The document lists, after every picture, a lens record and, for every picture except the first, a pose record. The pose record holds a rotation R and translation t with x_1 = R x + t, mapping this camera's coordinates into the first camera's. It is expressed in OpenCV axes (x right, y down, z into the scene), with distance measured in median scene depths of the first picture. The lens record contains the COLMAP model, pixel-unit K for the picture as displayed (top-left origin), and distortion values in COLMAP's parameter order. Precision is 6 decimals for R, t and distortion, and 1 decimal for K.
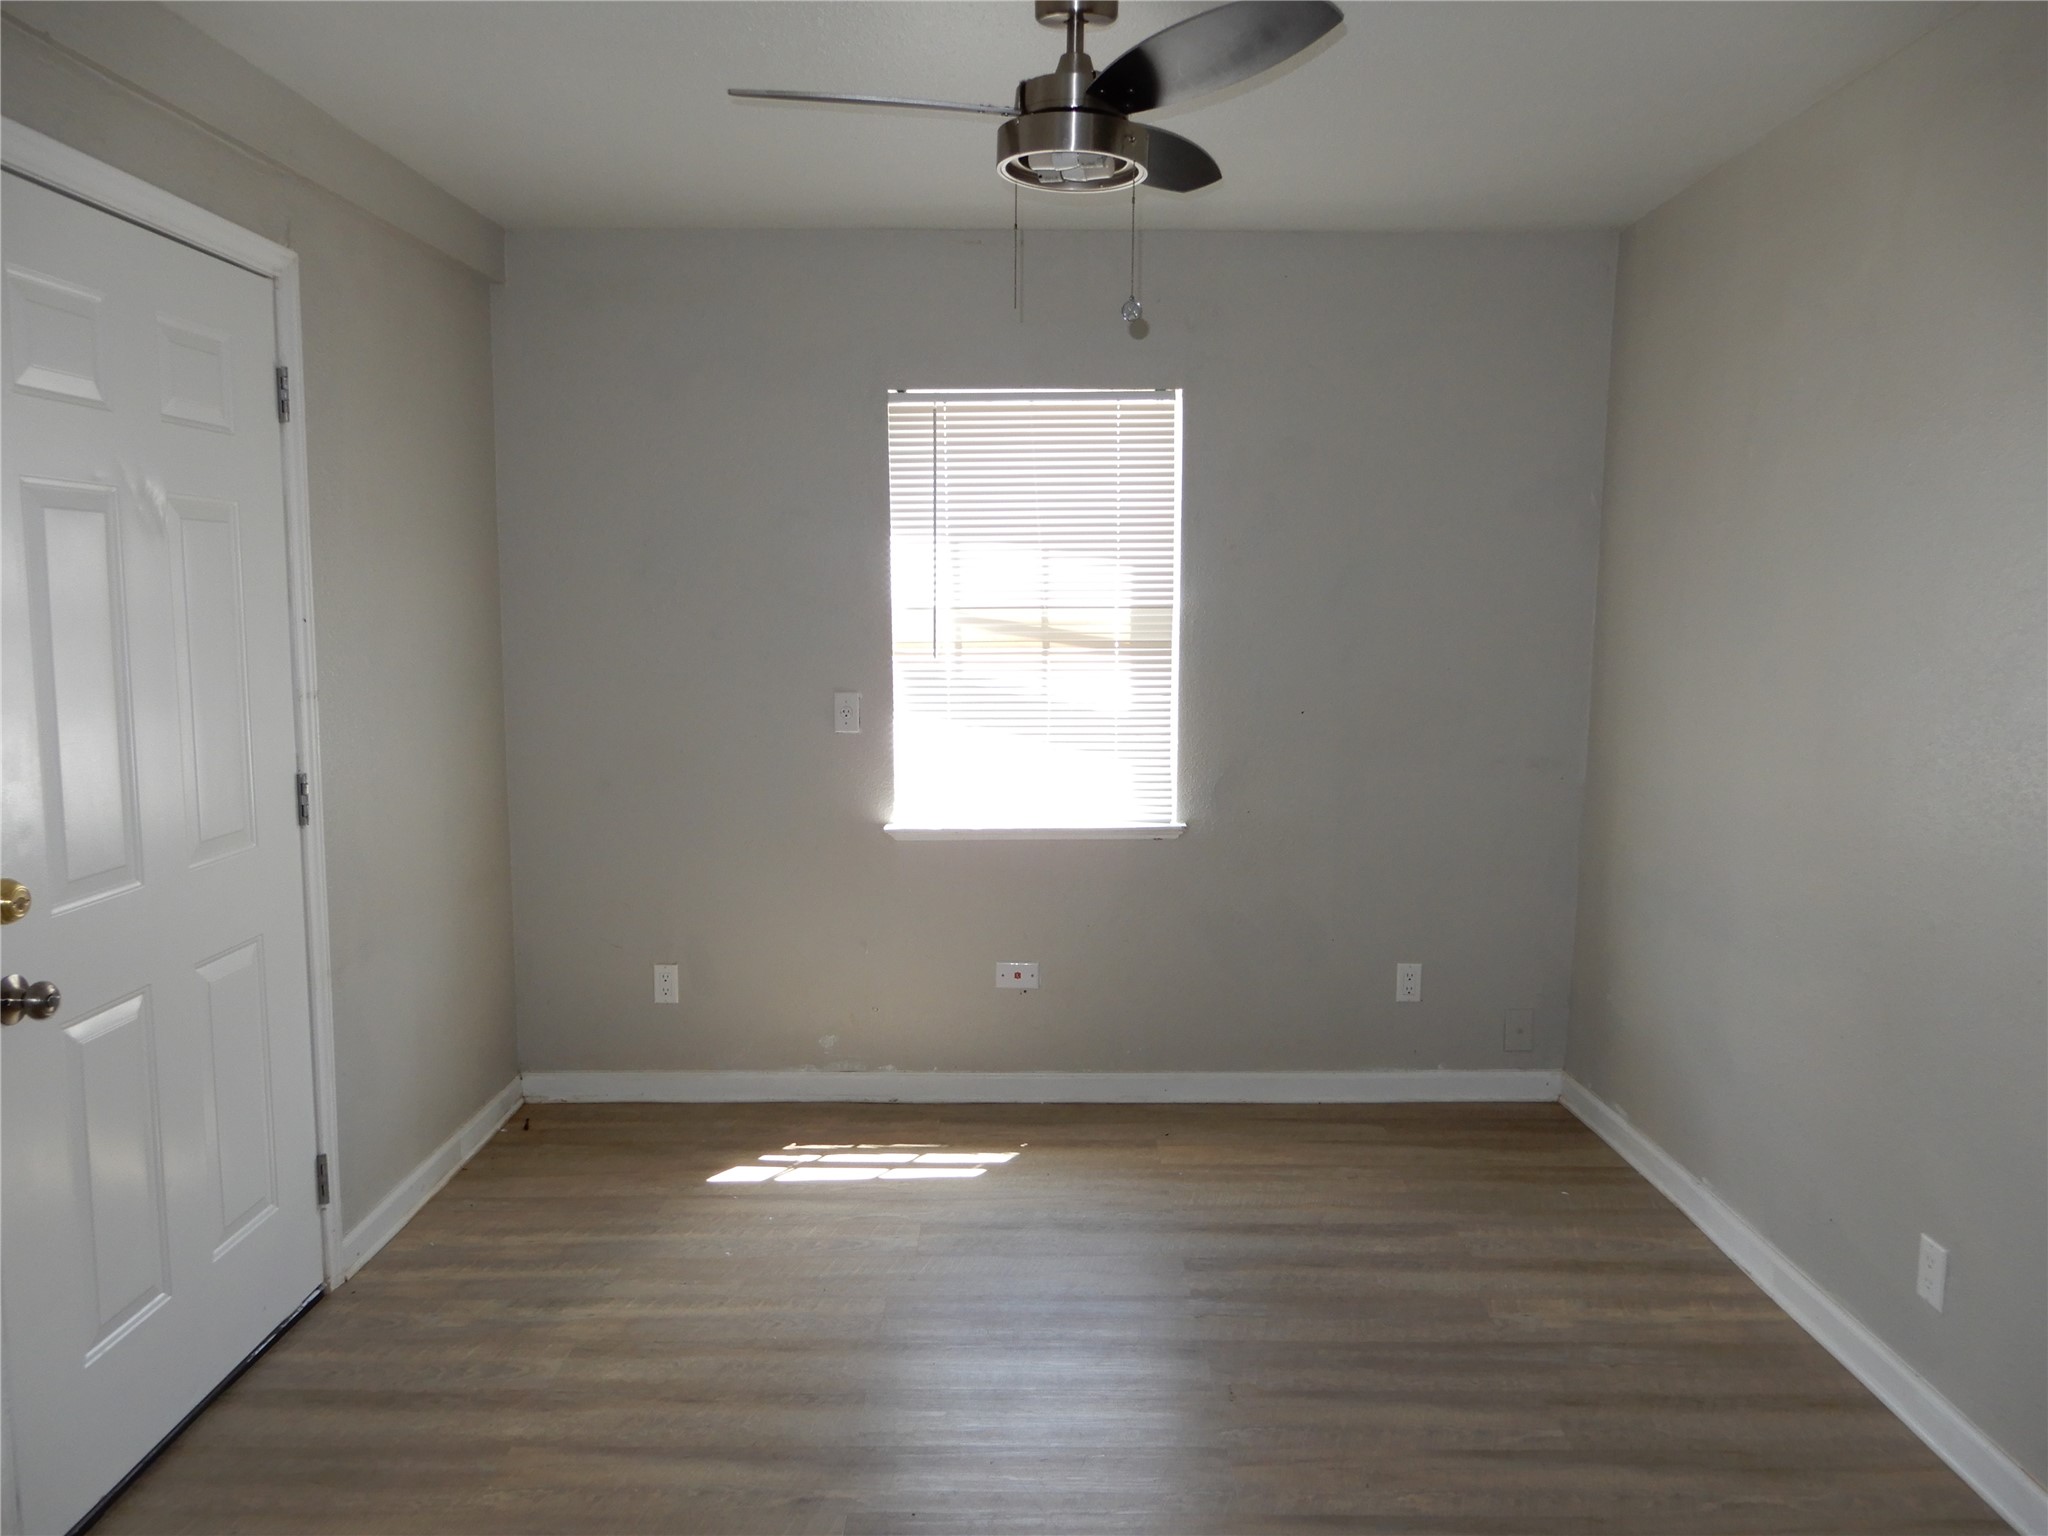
lens RADIAL K [[1461.4, 0, 1018.6], [0, 1461.4, 758.9], [0, 0, 1]] dist [0.001575, -0.000067]
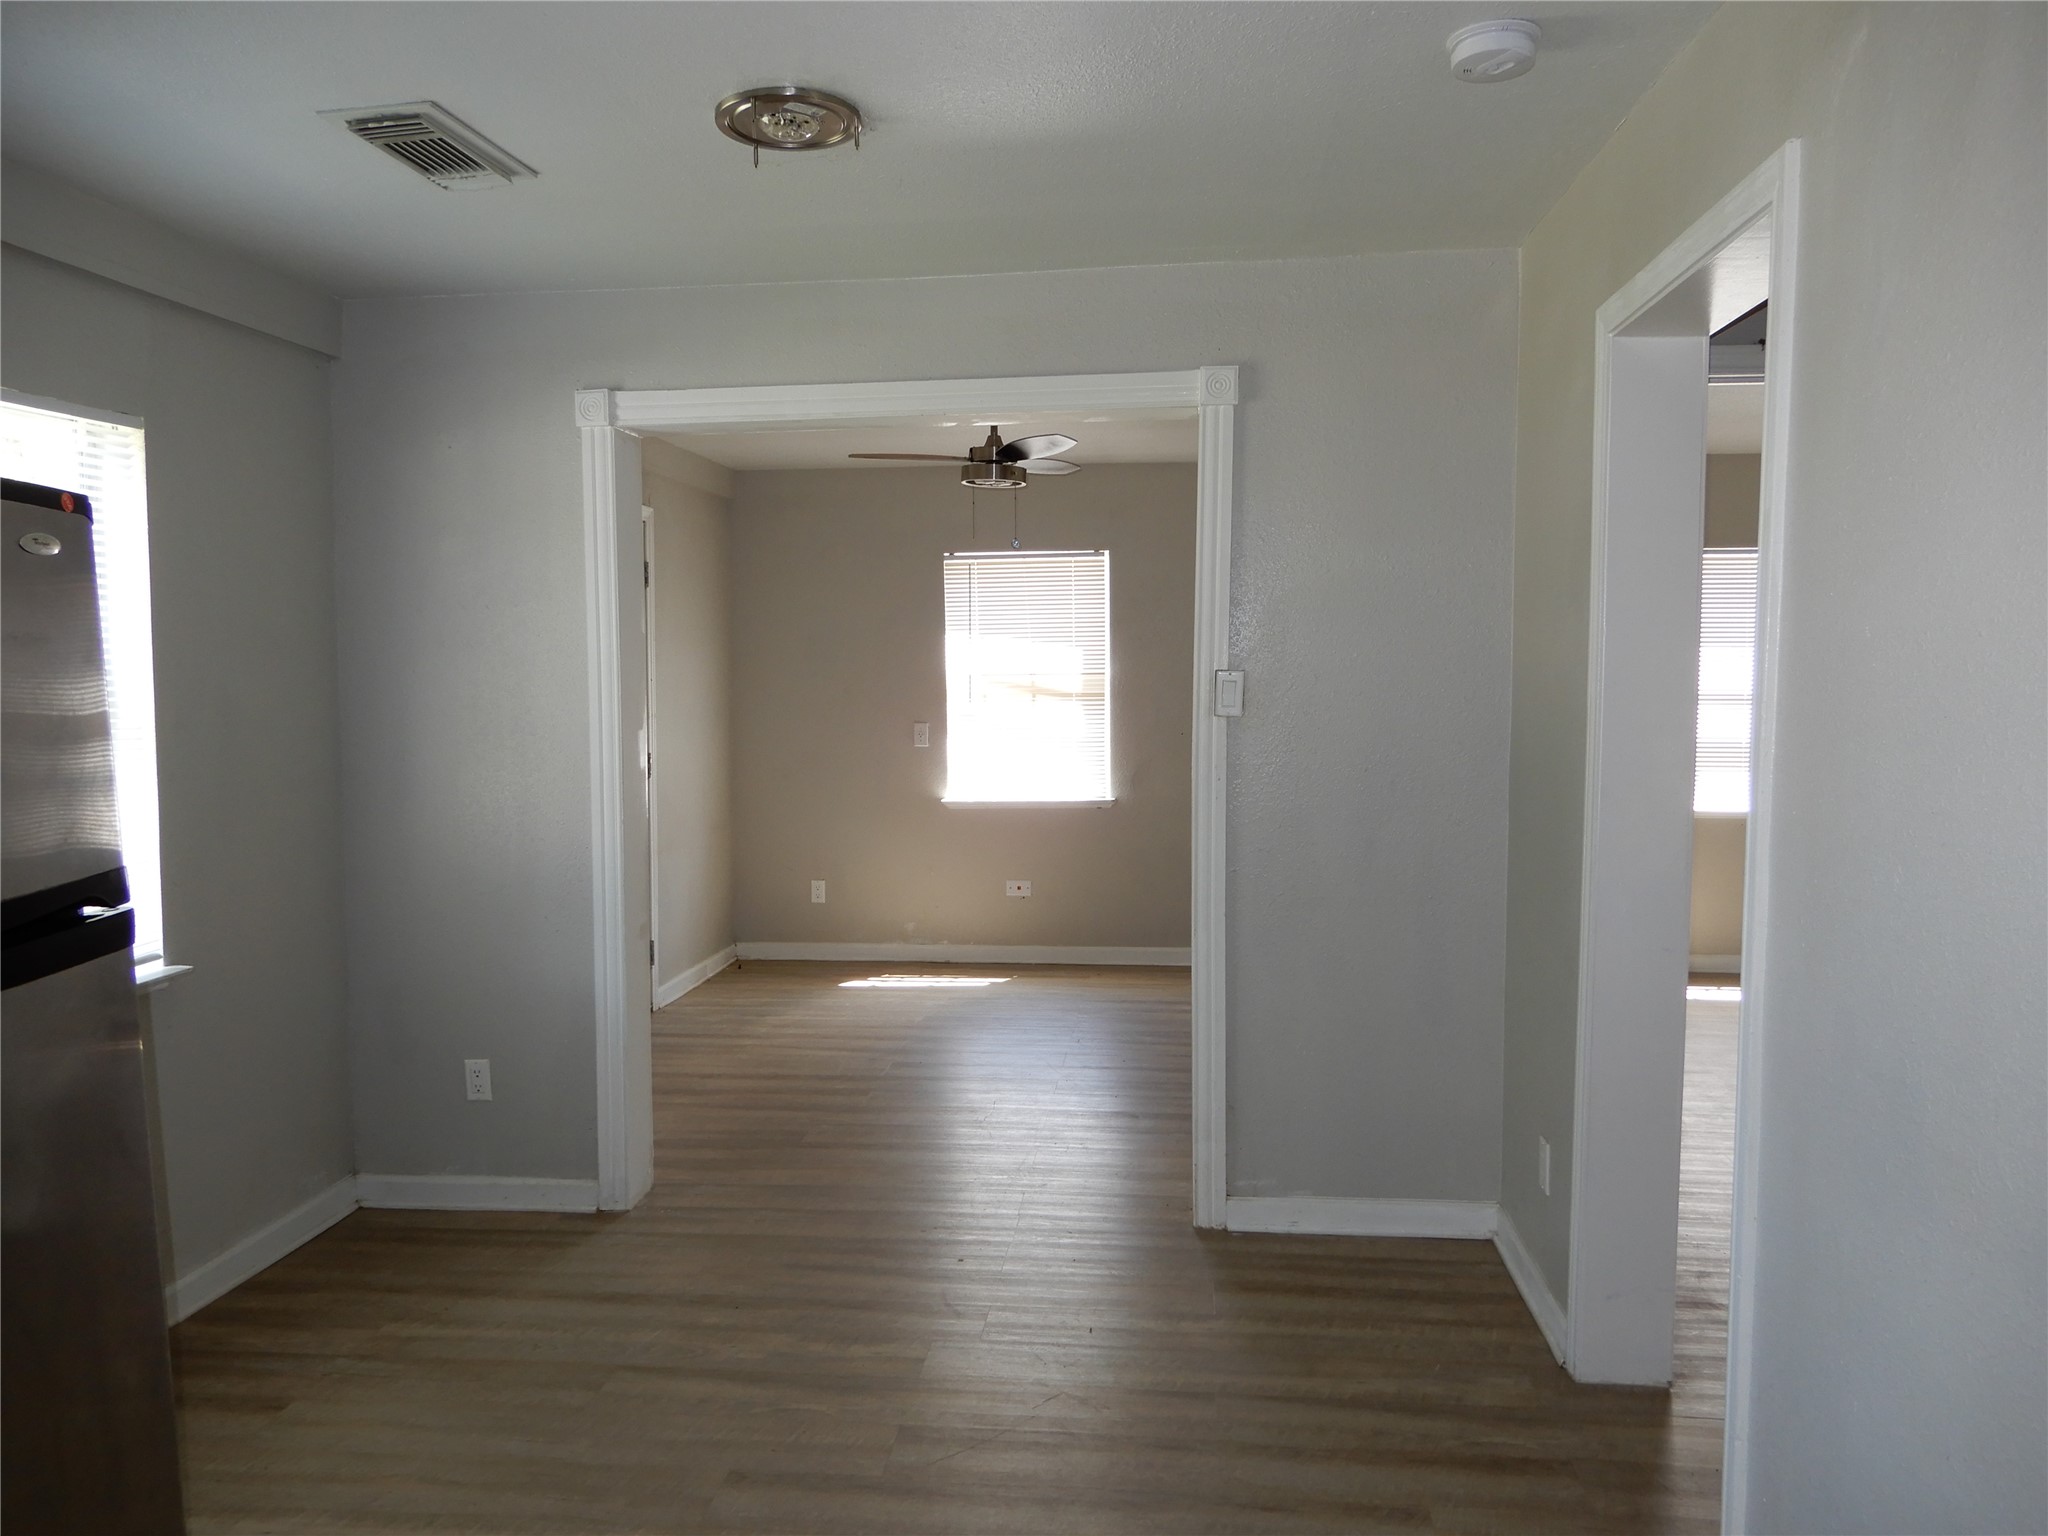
lens RADIAL K [[1461.4, 0, 1014.8], [0, 1461.4, 757.1], [0, 0, 1]] dist [0.001575, -0.000067]
pose [[0.994420, -0.000246, -0.105492, 0.181470], [-0.005689, 0.998417, -0.055961, 0.093743], [0.105339, 0.056249, 0.992844, -0.736429]]
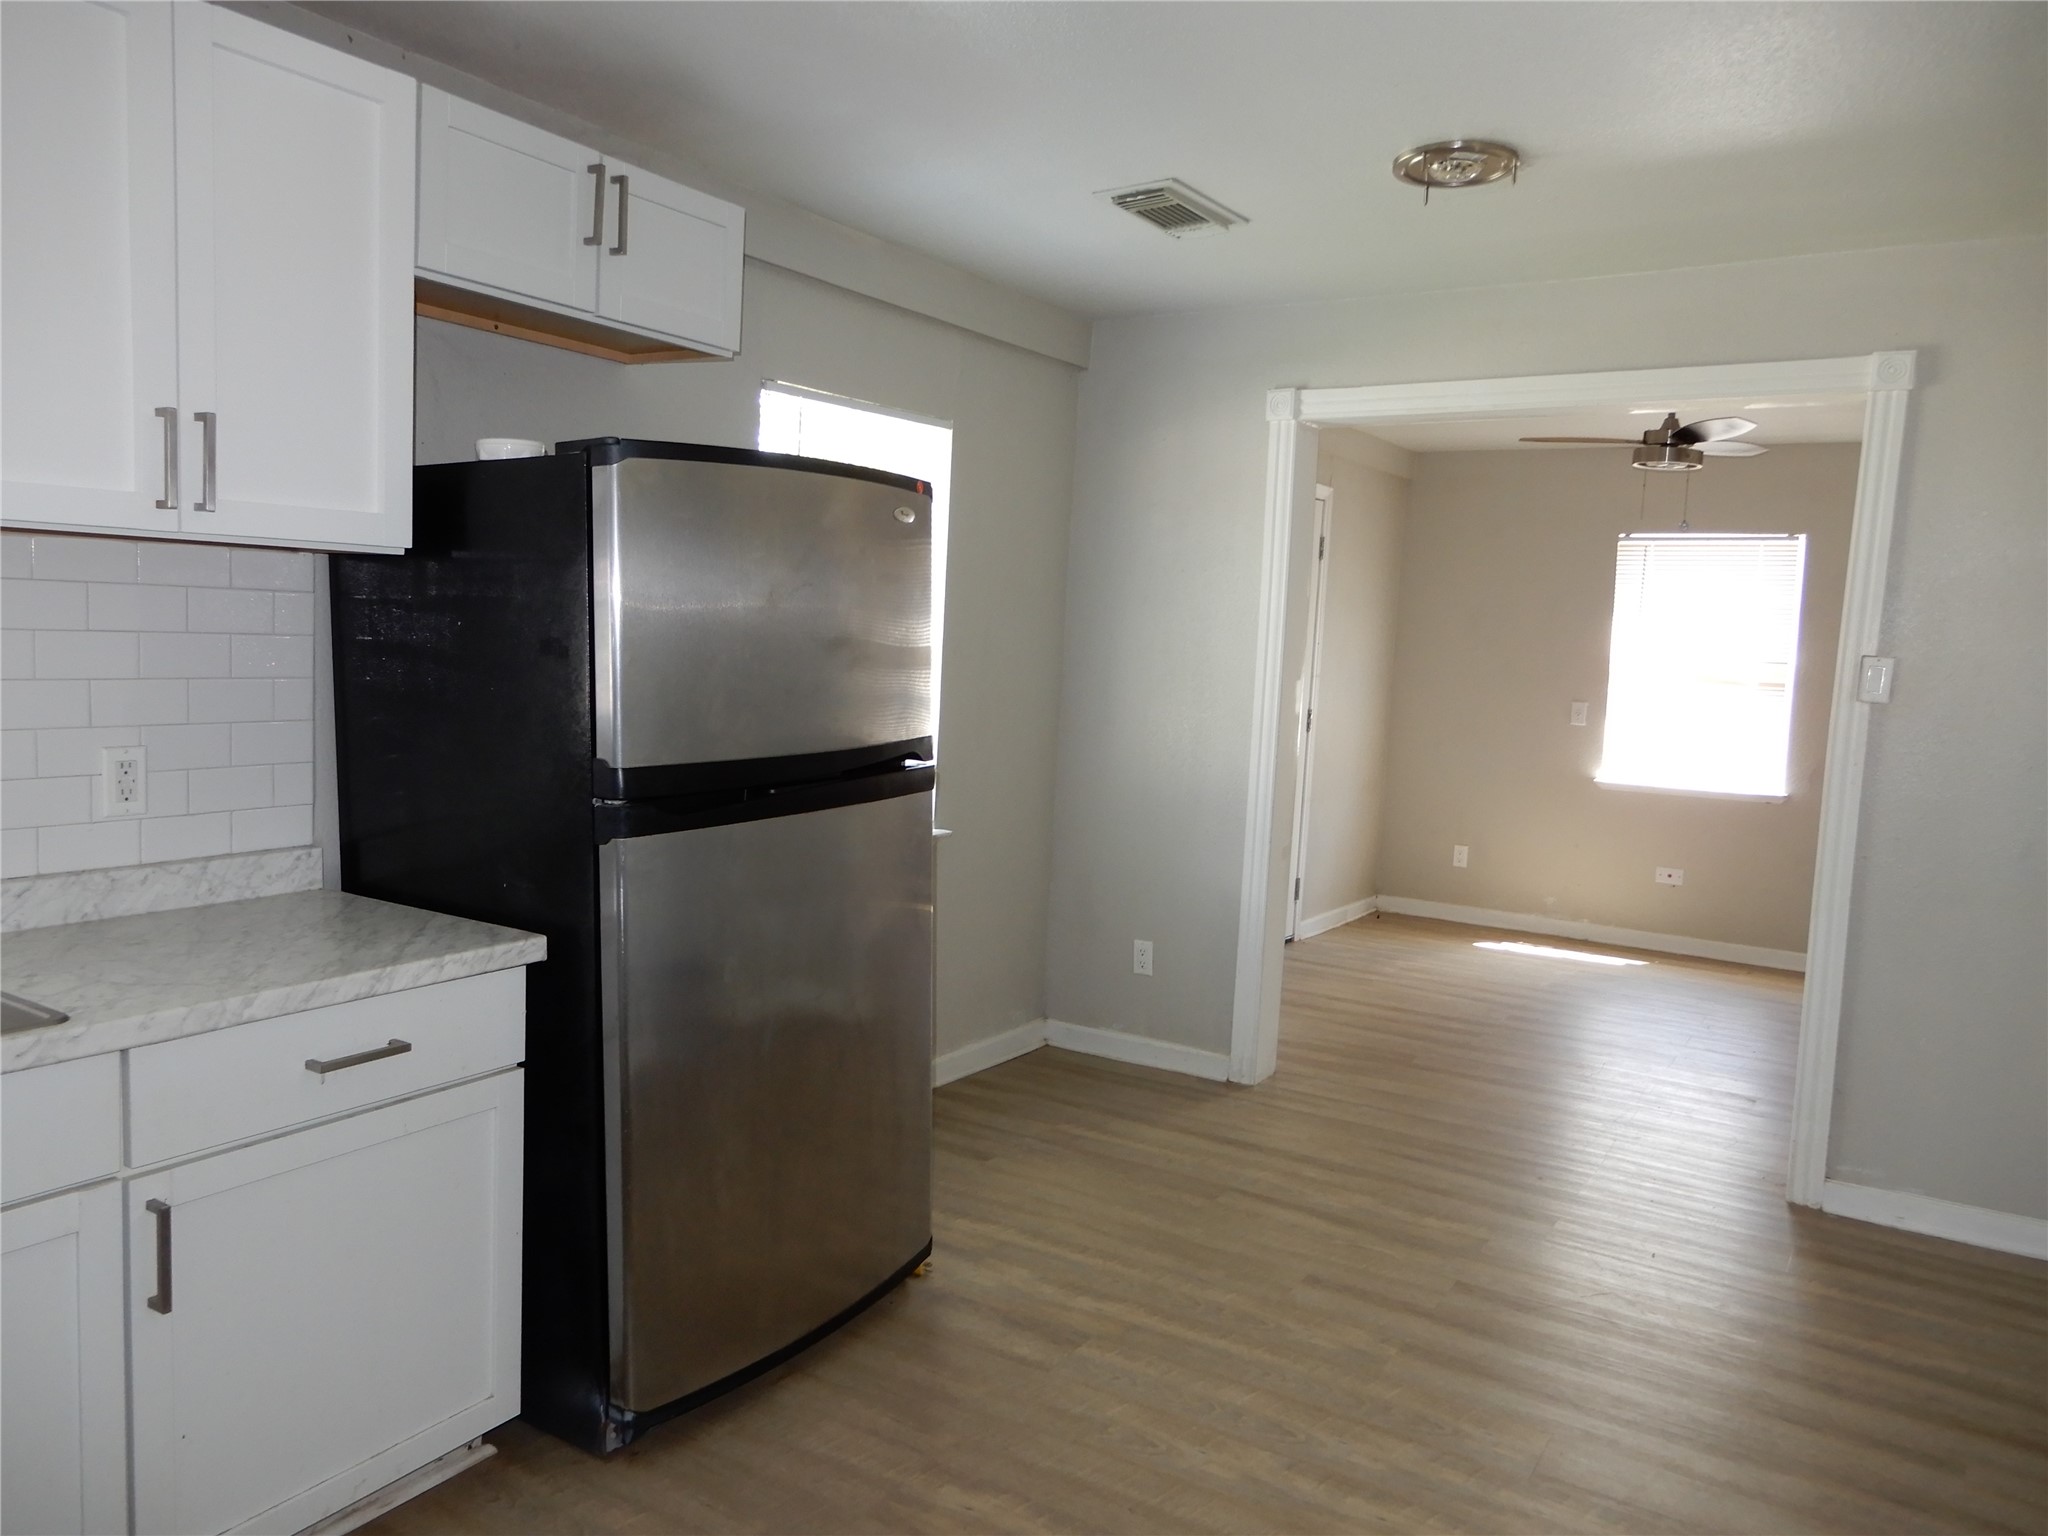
lens RADIAL K [[1461.4, 0, 1019.1], [0, 1461.4, 760.5], [0, 0, 1]] dist [0.001575, -0.000067]
pose [[0.845580, 0.086667, -0.526768, 0.250780], [-0.109032, 0.993972, -0.011487, 0.121093], [0.522597, 0.067148, 0.849932, -0.870522]]
